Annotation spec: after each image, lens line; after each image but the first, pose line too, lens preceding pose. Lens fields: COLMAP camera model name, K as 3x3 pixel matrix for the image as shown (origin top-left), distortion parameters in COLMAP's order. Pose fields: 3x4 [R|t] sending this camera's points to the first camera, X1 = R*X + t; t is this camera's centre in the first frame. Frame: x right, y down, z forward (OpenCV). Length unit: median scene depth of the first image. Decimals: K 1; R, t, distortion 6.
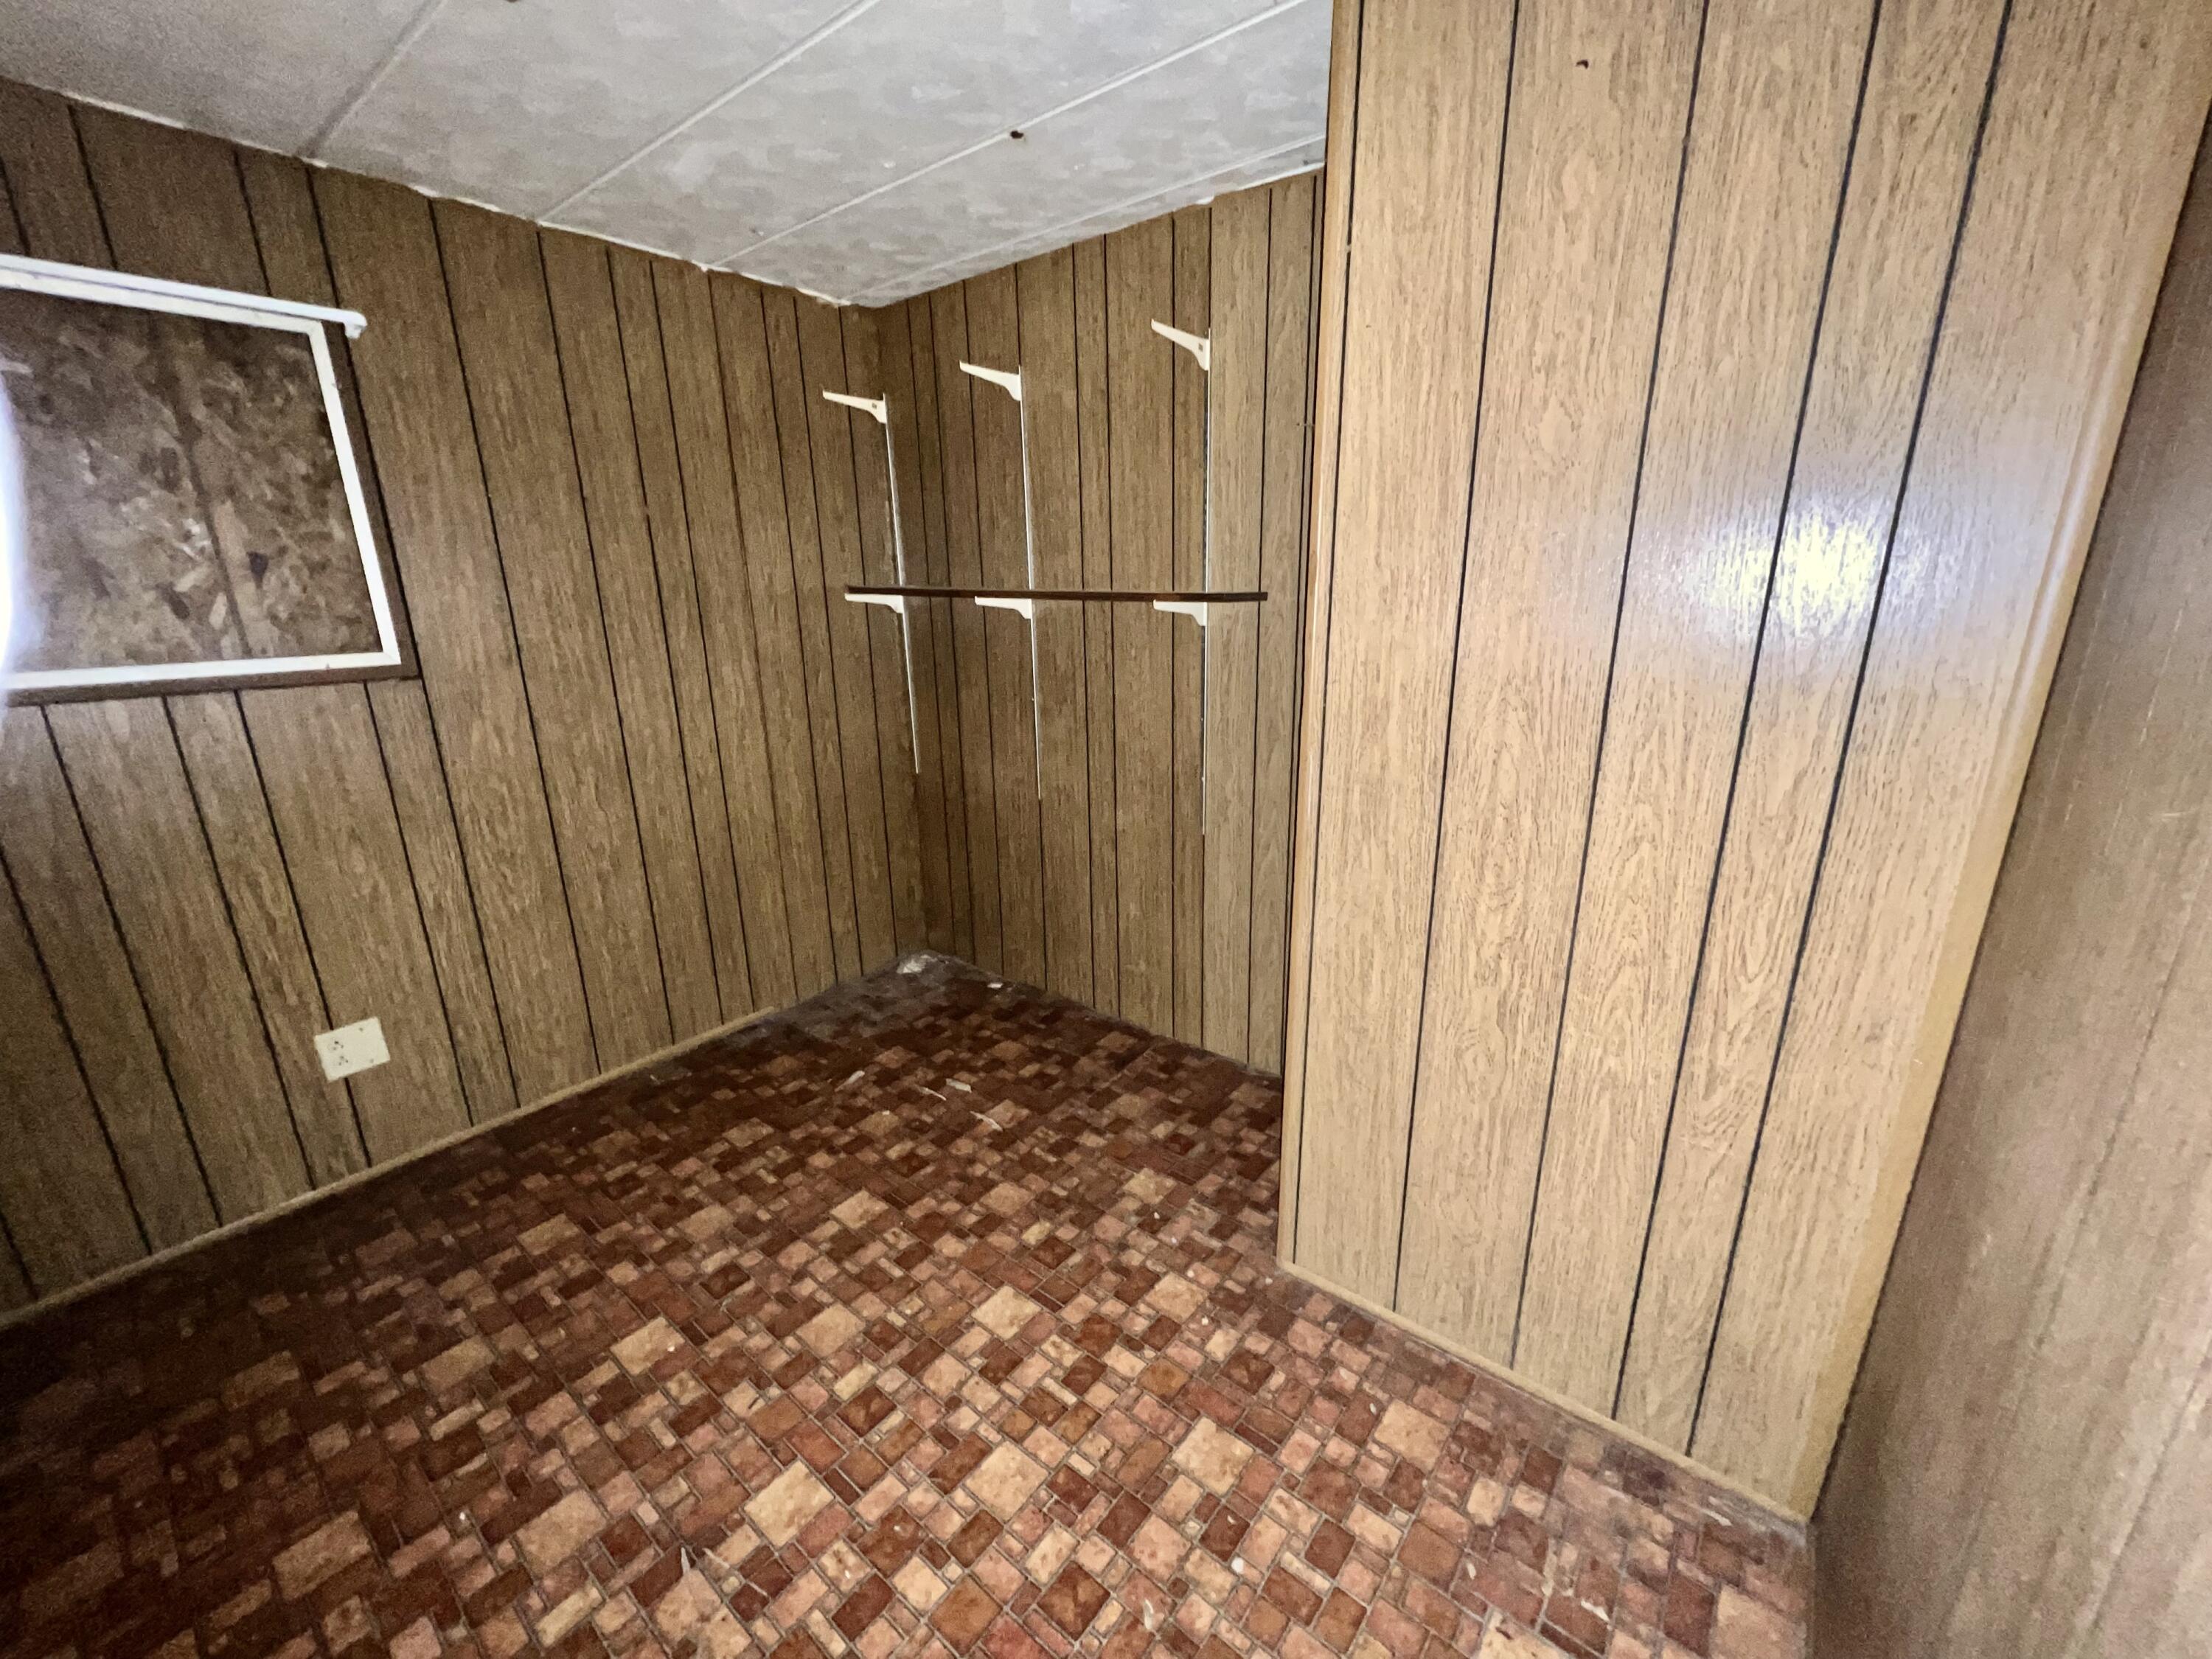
lens RADIAL K [[879.8, 0, 1111.2], [0, 879.8, 833.0], [0, 0, 1]] dist [-0.001319, 0.000332]
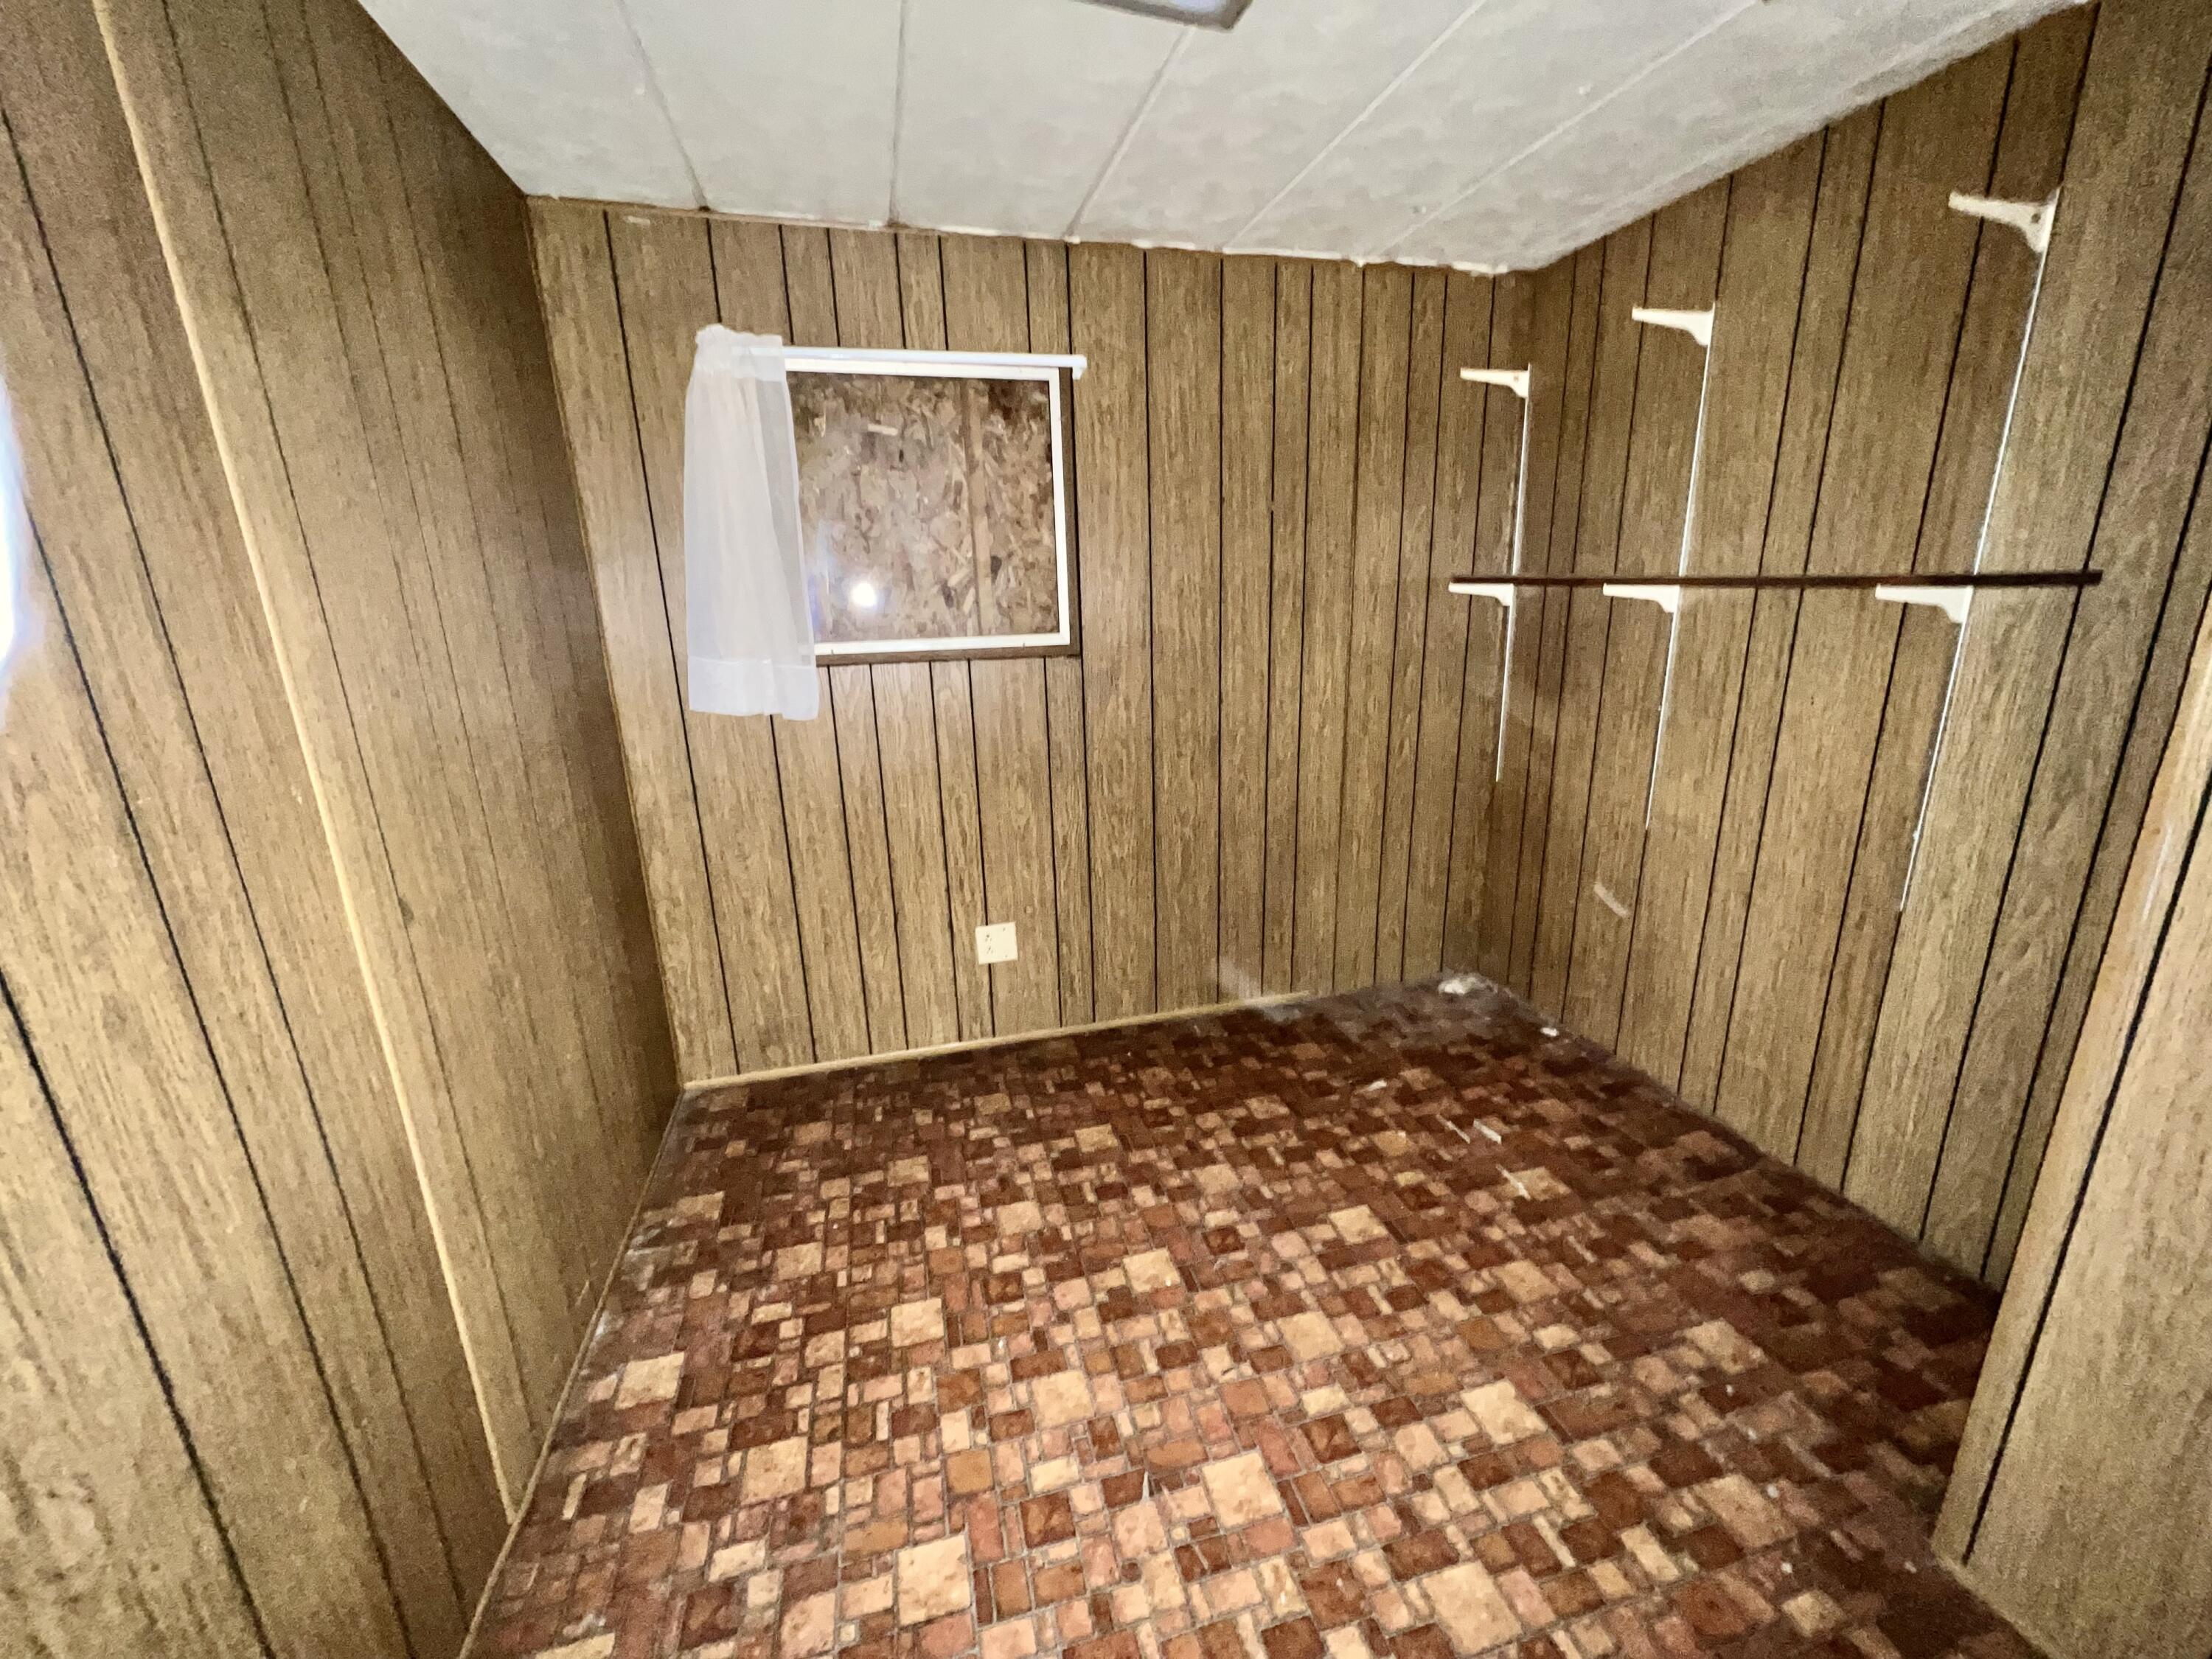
lens RADIAL K [[879.8, 0, 1116.9], [0, 879.8, 833.6], [0, 0, 1]] dist [-0.001319, 0.000332]
pose [[0.806911, 0.150380, -0.571209, -0.014685], [-0.148114, 0.987665, 0.050787, -0.003094], [0.571801, 0.043624, 0.819232, 0.046355]]
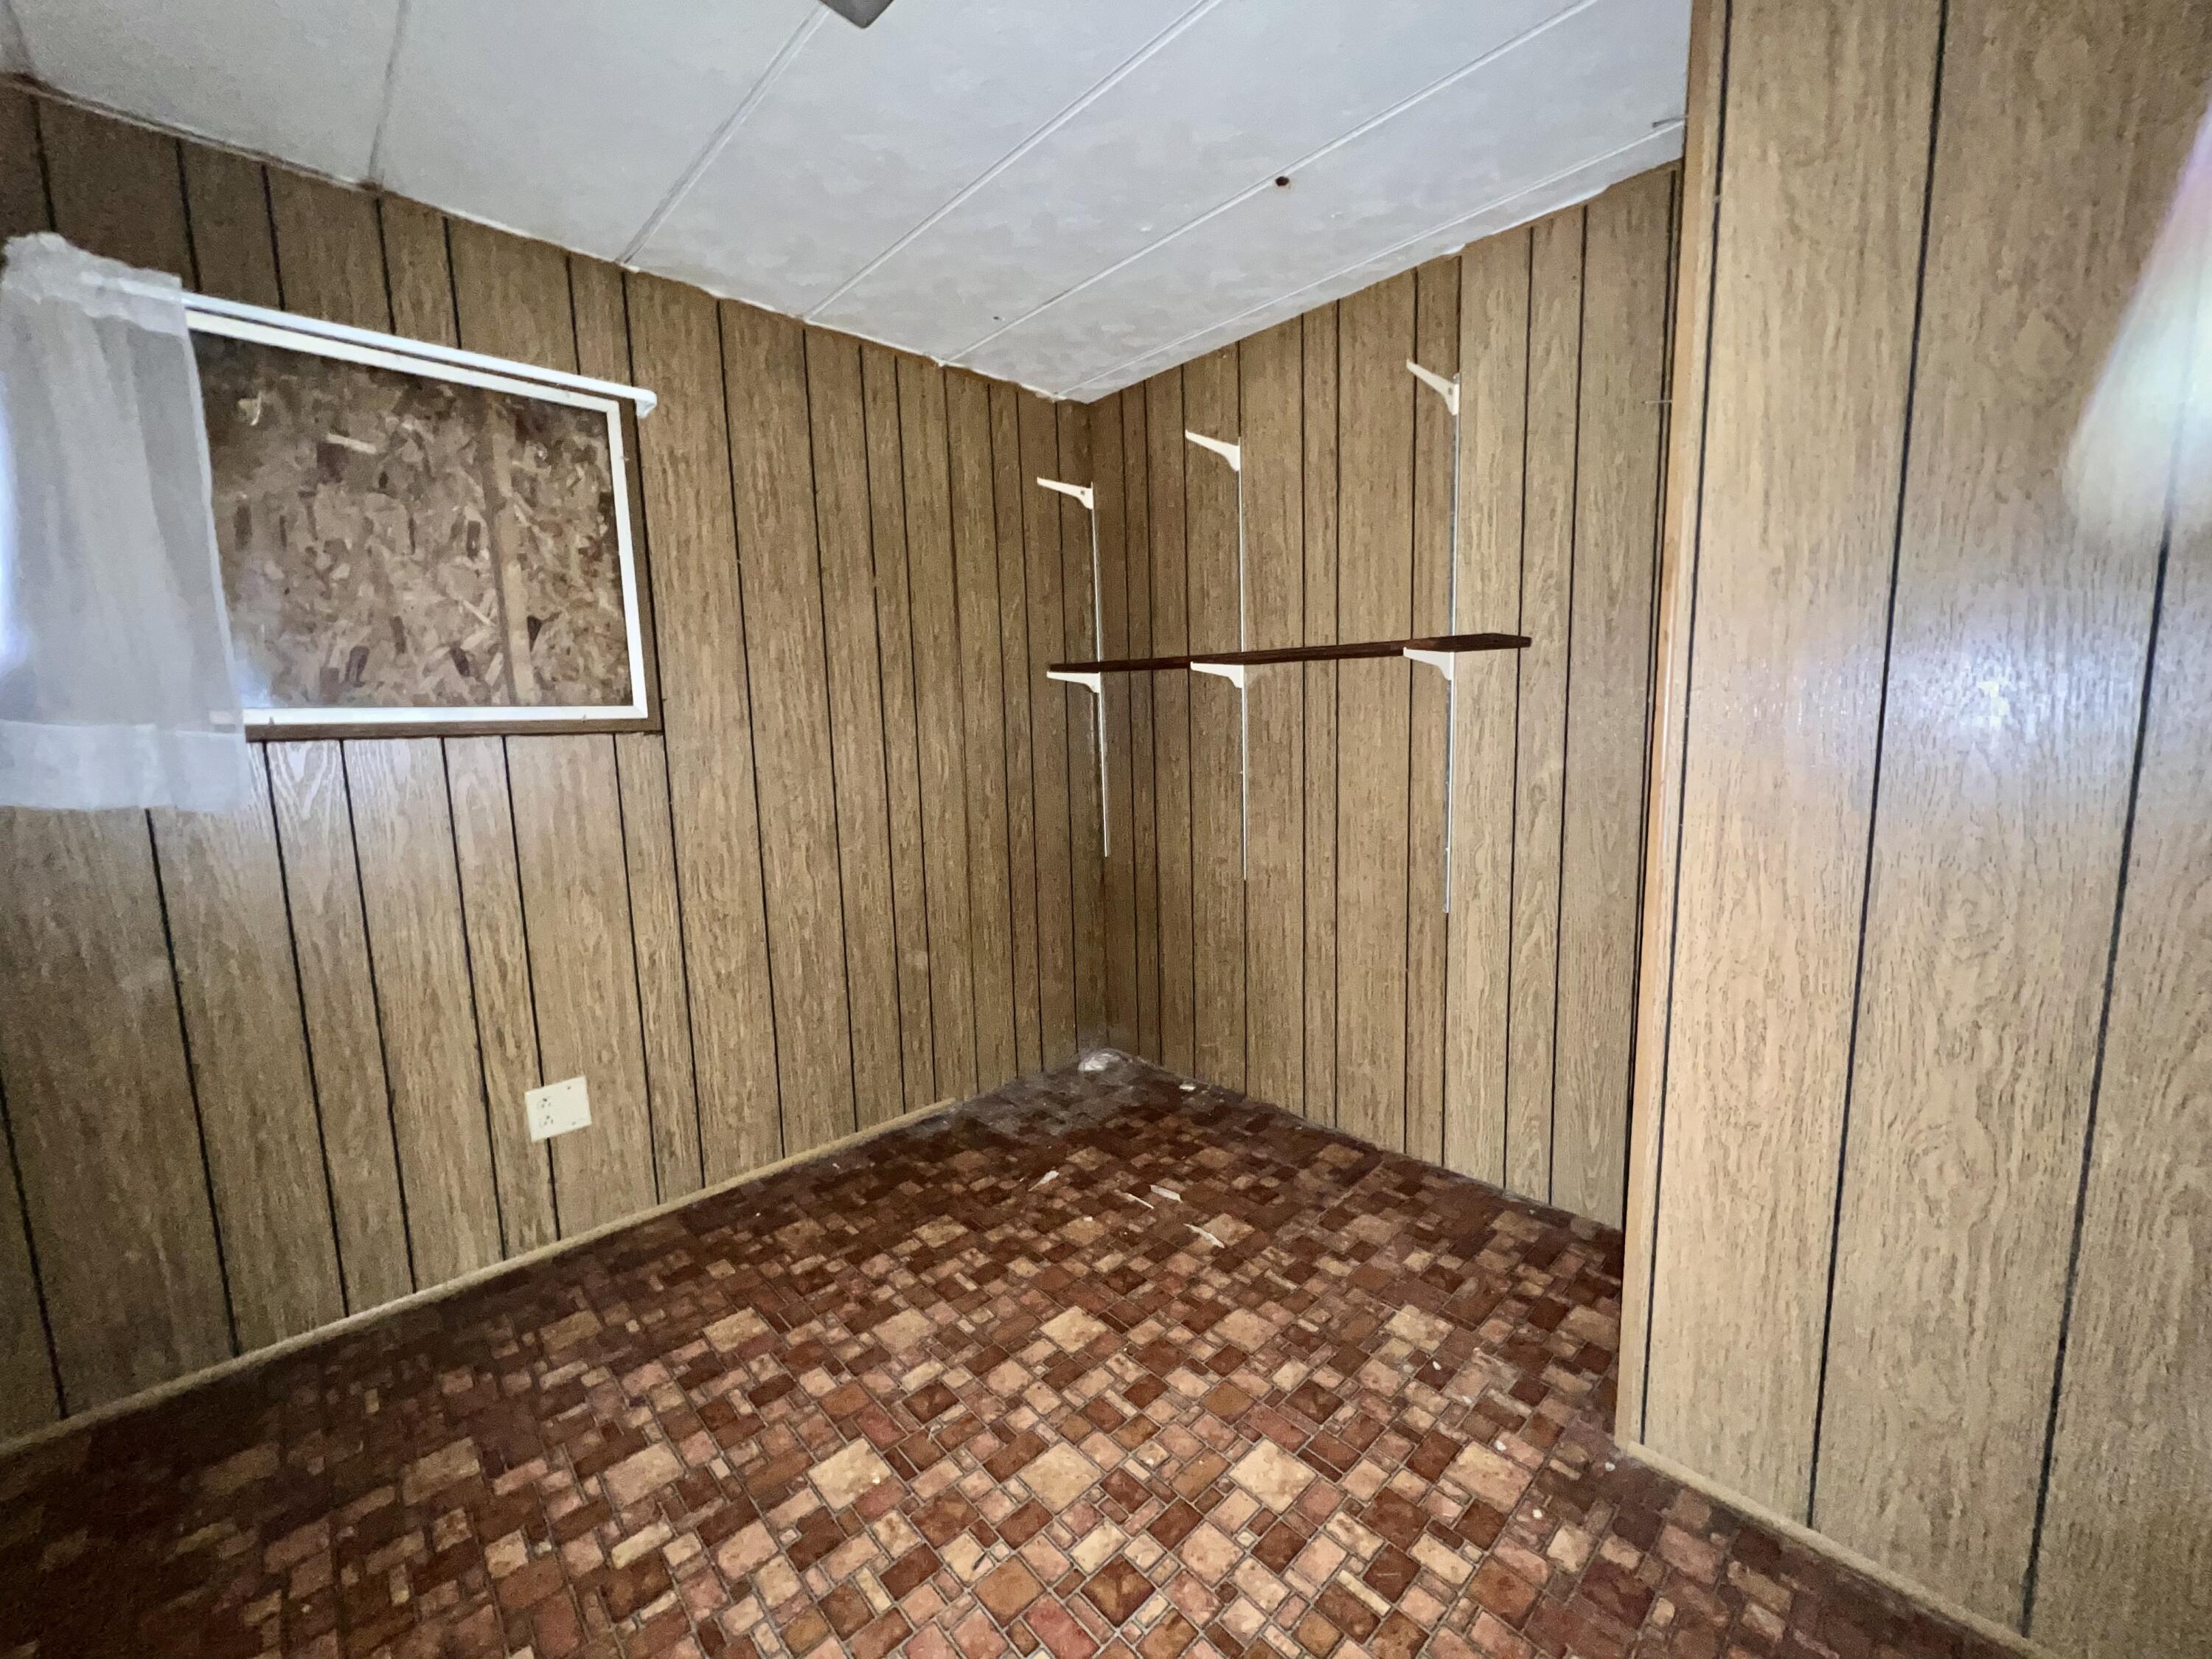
lens RADIAL K [[879.8, 0, 1113.0], [0, 879.8, 833.3], [0, 0, 1]] dist [-0.001319, 0.000332]
pose [[0.991048, 0.006198, -0.133364, -0.140978], [-0.025730, 0.989062, -0.145242, 0.075647], [0.131005, 0.147373, 0.980367, 0.094754]]
